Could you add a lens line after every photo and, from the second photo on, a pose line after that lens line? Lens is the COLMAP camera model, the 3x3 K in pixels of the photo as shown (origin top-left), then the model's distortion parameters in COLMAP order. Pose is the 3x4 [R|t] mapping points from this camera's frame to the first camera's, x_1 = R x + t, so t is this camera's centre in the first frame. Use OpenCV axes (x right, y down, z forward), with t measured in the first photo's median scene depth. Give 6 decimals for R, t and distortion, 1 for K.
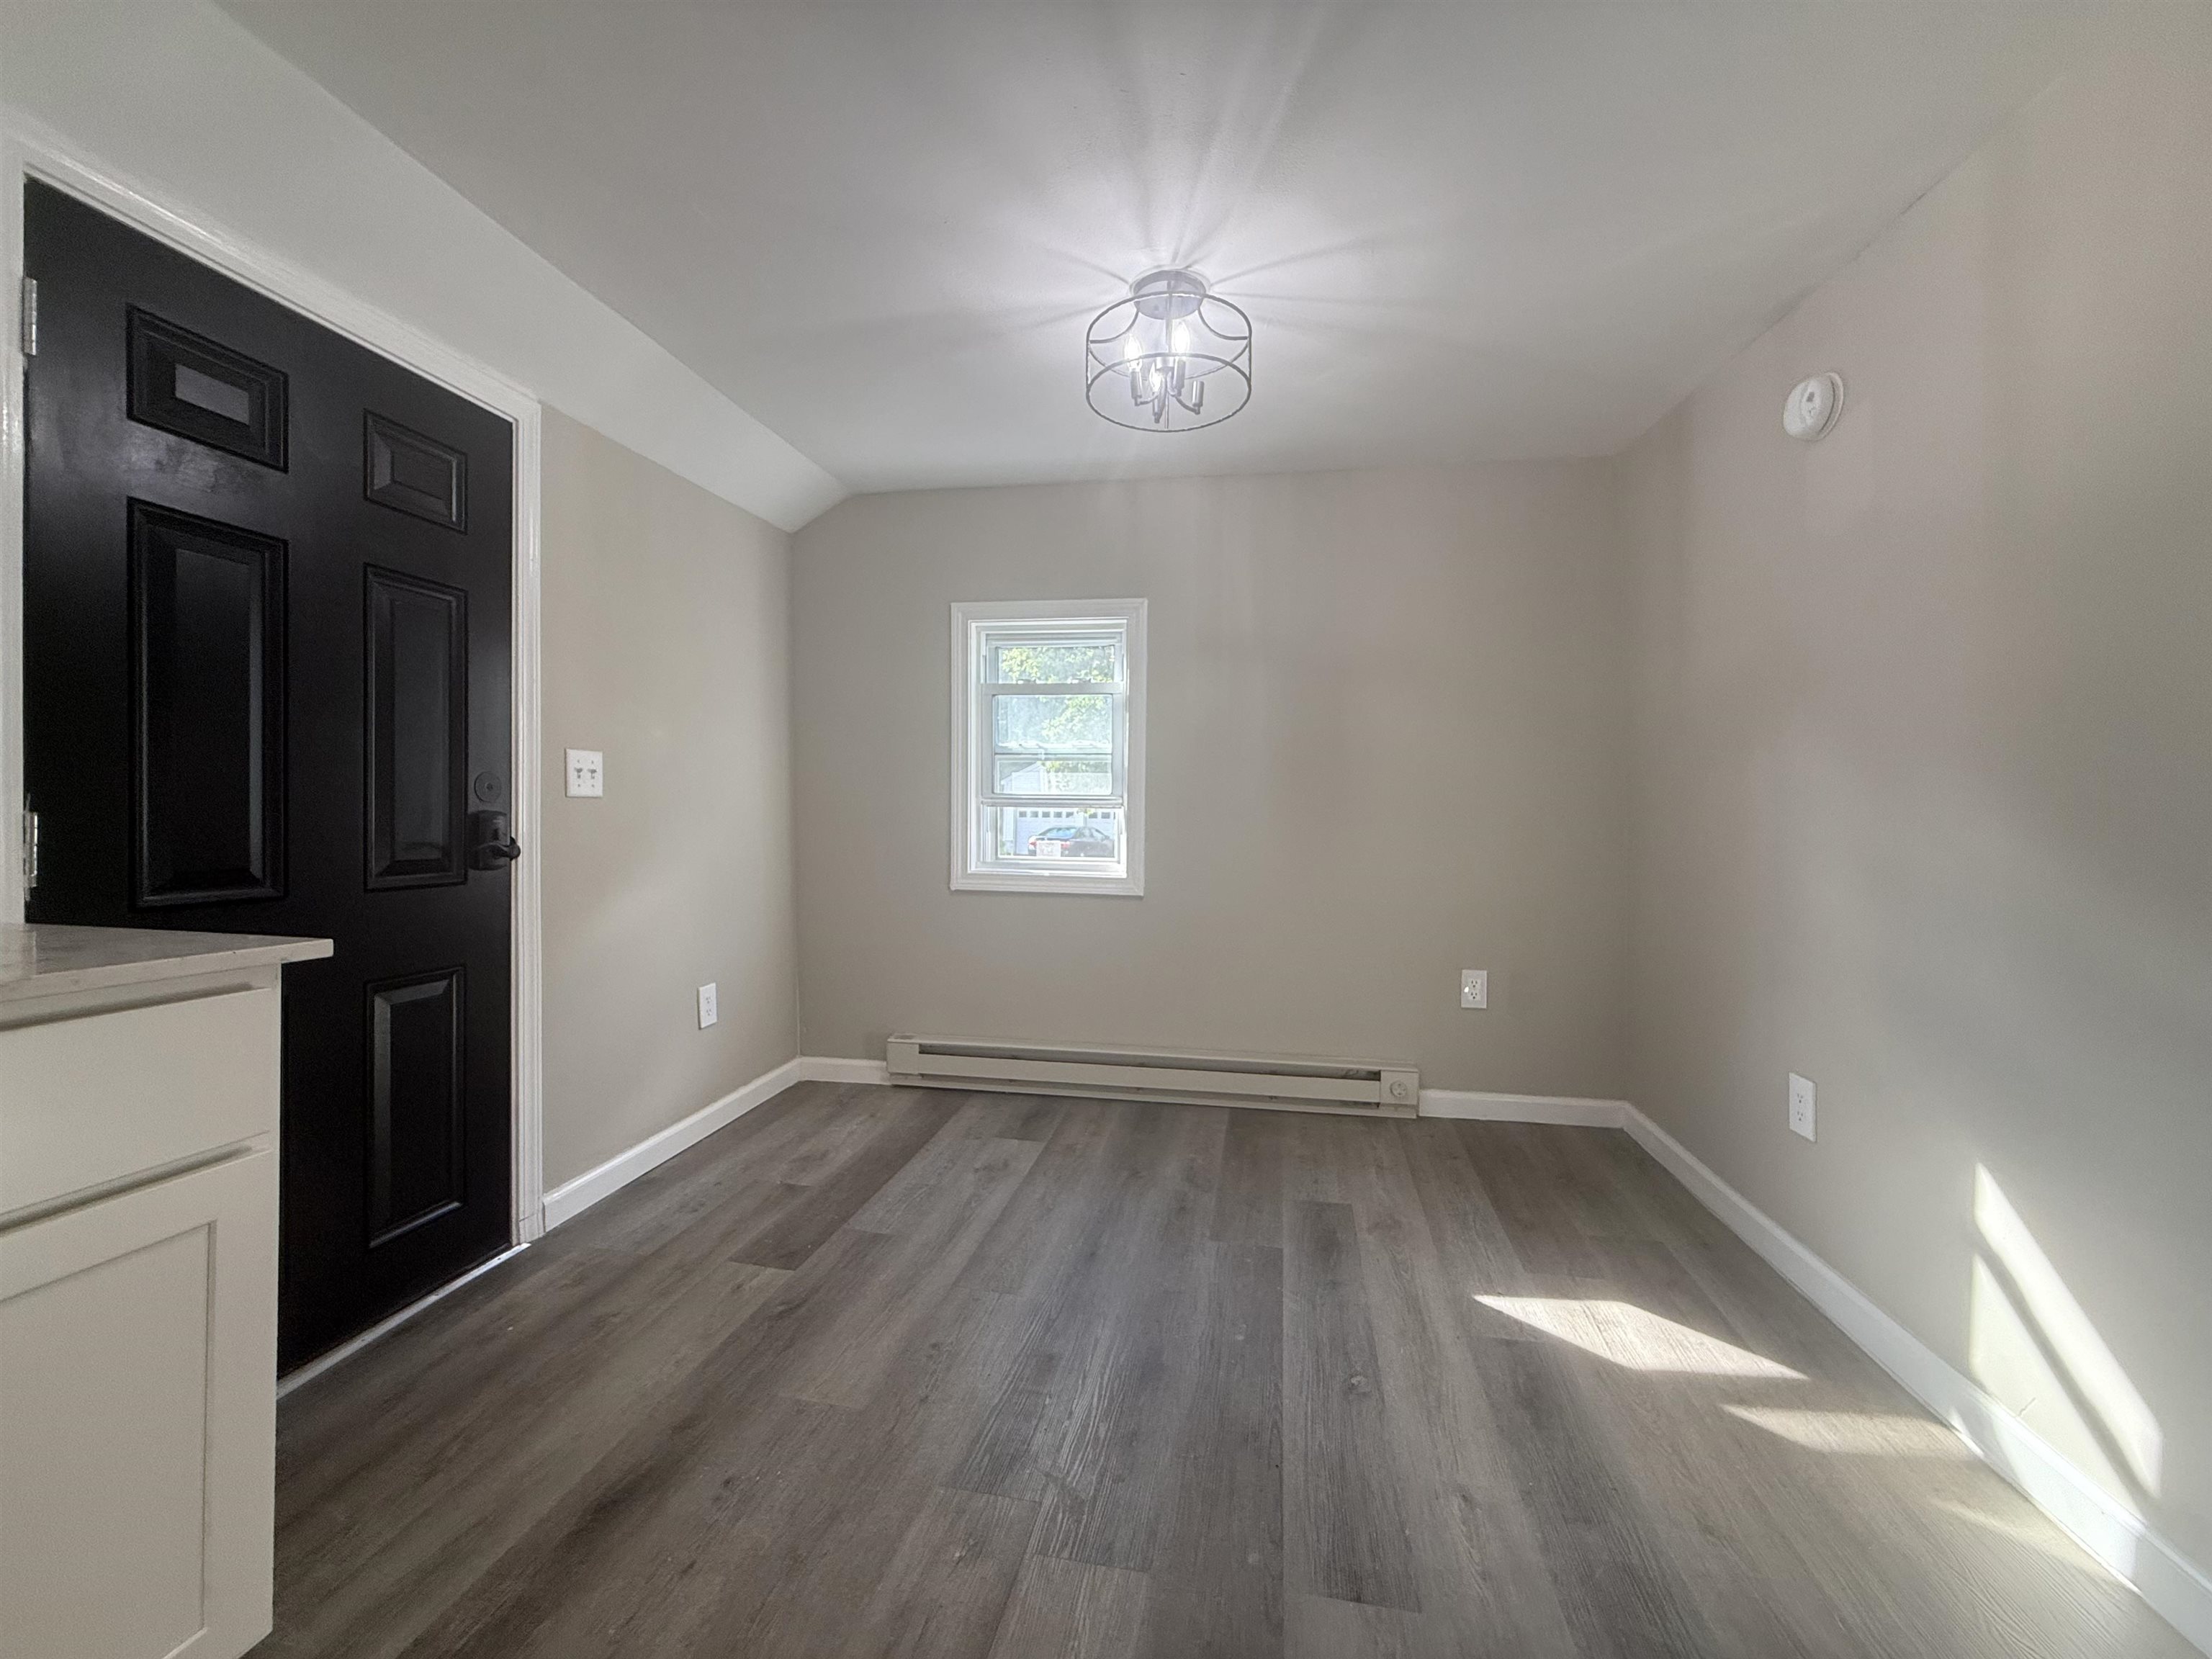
lens RADIAL K [[886.2, 0, 1107.2], [0, 886.2, 826.2], [0, 0, 1]] dist [-0.002907, 0.002285]
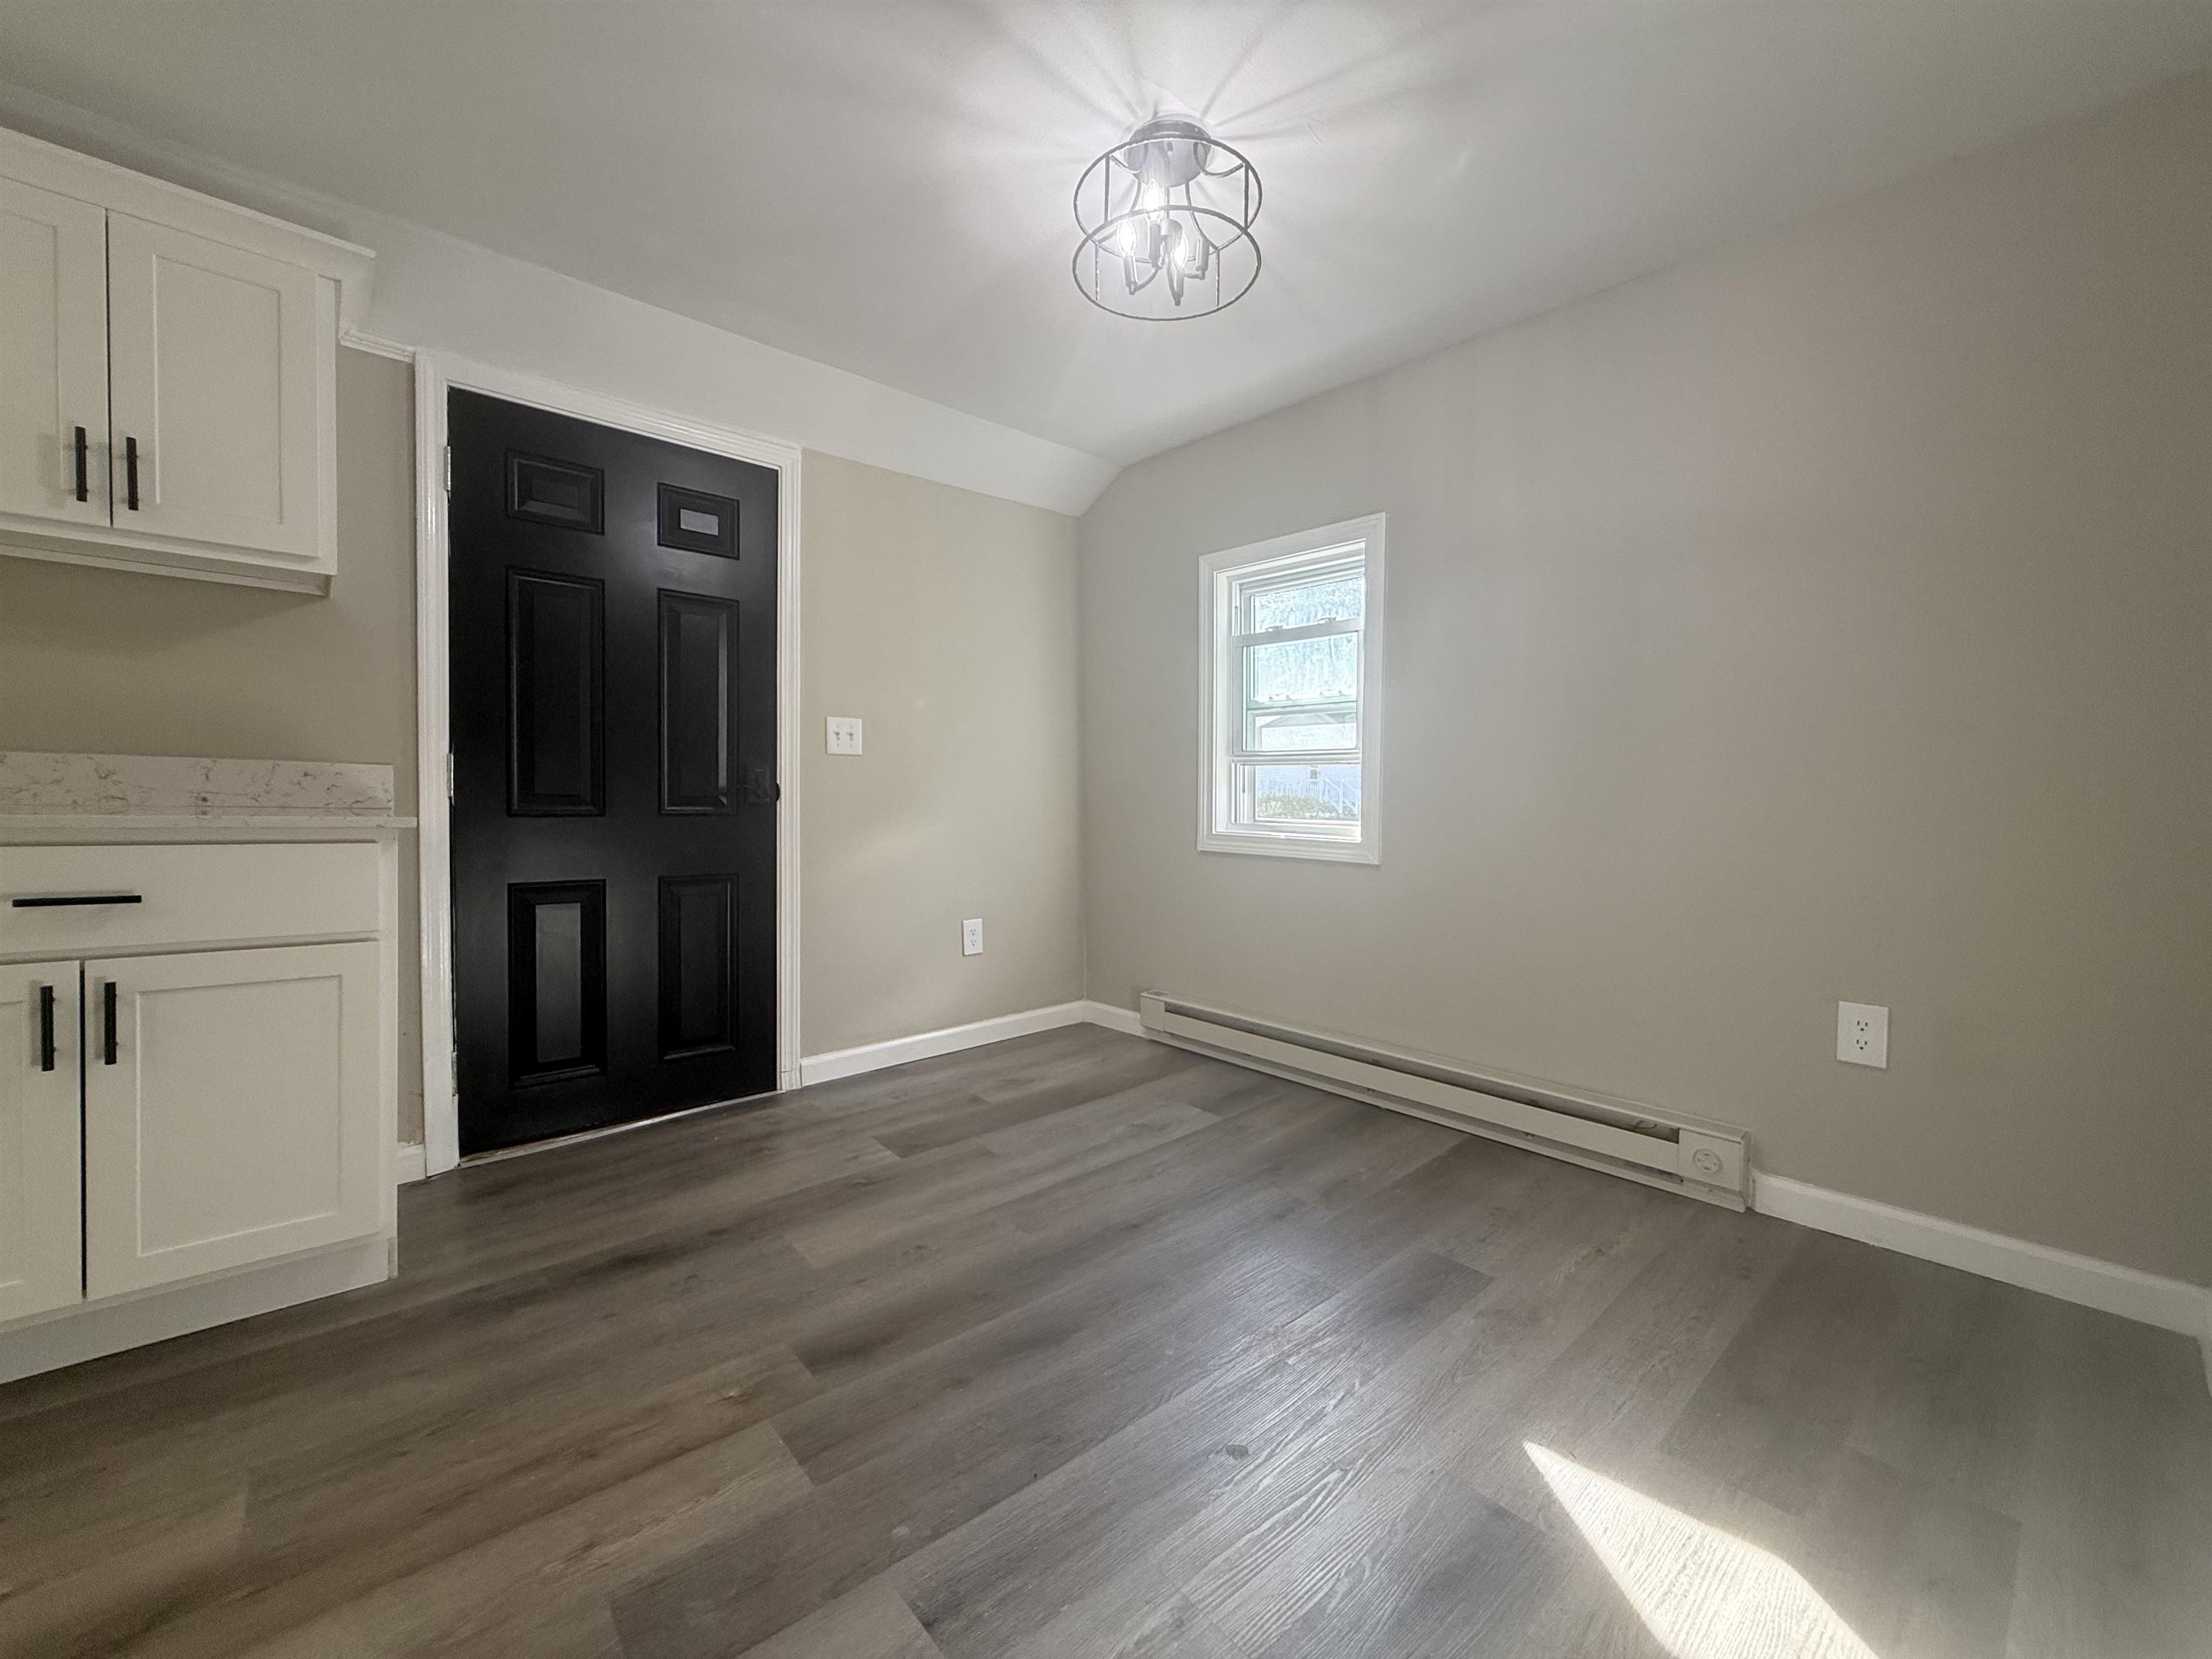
lens RADIAL K [[886.2, 0, 1104.9], [0, 886.2, 826.9], [0, 0, 1]] dist [-0.002907, 0.002285]
pose [[0.789680, 0.020879, -0.613163, 0.422497], [-0.015470, 0.999781, 0.014120, 0.041064], [0.613323, -0.001665, 0.789830, 0.197957]]
